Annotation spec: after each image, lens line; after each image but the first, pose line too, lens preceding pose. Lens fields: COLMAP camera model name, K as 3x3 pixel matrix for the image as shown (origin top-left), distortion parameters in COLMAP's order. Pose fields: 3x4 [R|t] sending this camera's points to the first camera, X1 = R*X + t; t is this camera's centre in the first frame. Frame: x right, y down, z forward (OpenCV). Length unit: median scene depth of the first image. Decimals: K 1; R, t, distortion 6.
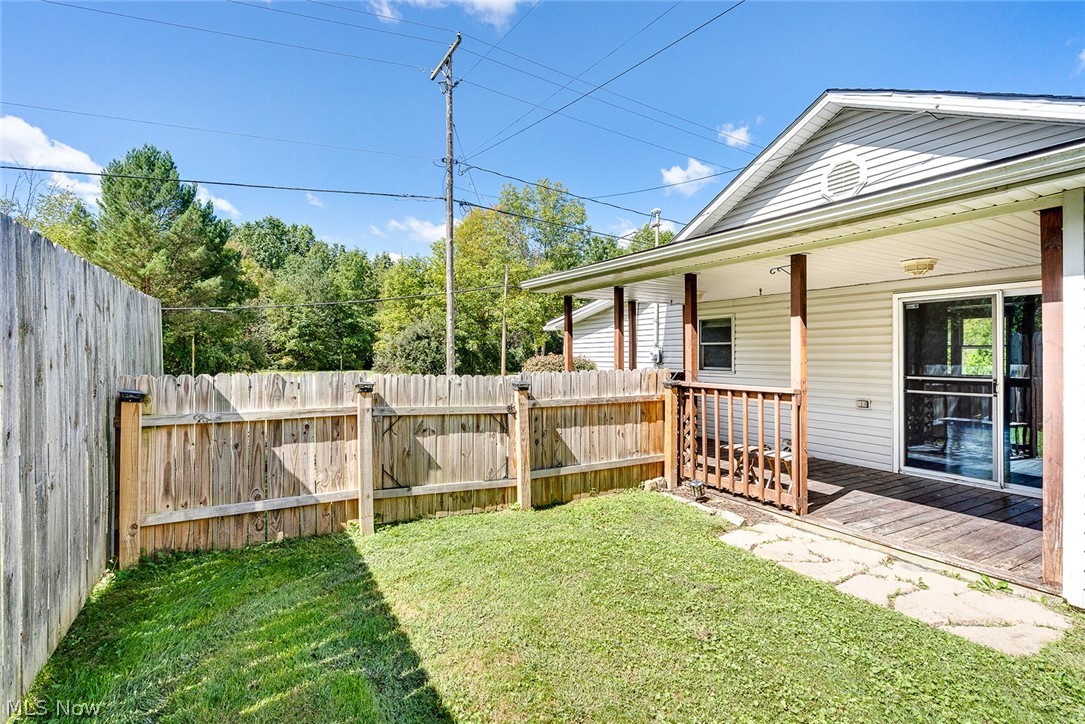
lens RADIAL K [[501.1, 0, 539.1], [0, 501.1, 350.6], [0, 0, 1]] dist [0.000450, 0.000030]
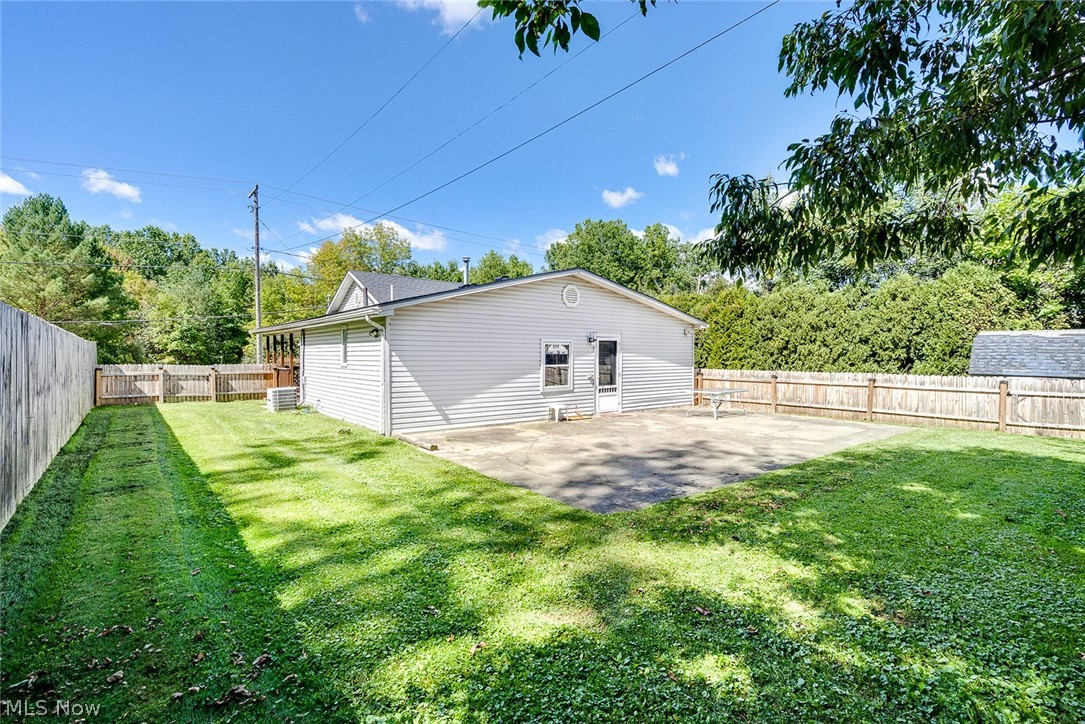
lens RADIAL K [[495.5, 0, 542.4], [0, 495.5, 355.7], [0, 0, 1]] dist [0.001831, 0.000430]
pose [[0.986471, 0.003267, 0.163904, 0.295643], [-0.005076, 0.999931, 0.010621, -0.011894], [-0.163858, -0.011309, 0.986419, -0.501091]]
